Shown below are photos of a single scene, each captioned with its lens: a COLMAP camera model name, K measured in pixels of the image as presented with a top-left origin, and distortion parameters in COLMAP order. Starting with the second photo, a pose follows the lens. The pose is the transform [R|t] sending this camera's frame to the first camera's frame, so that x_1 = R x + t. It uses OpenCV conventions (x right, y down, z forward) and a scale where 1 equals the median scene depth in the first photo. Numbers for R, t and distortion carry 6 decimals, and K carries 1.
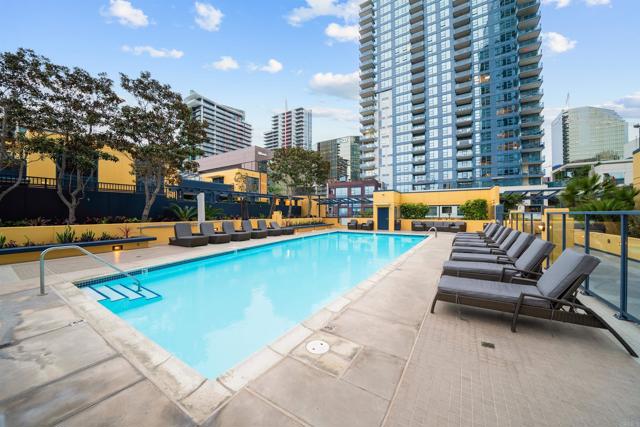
lens RADIAL K [[223.4, 0, 319.3], [0, 223.4, 211.4], [0, 0, 1]] dist [-0.016665, -0.000147]
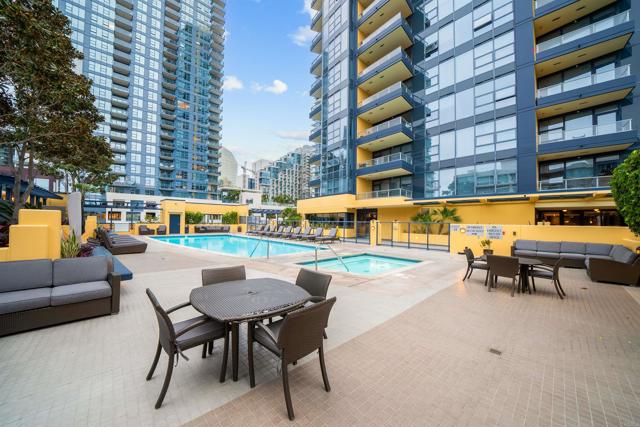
lens RADIAL K [[223.4, 0, 318.3], [0, 223.4, 217.9], [0, 0, 1]] dist [-0.016665, -0.000147]
pose [[0.265152, 0.016012, 0.964074, -0.321126], [-0.019024, 0.999754, -0.011372, -0.000476], [-0.964019, -0.015325, 0.265391, -0.025822]]
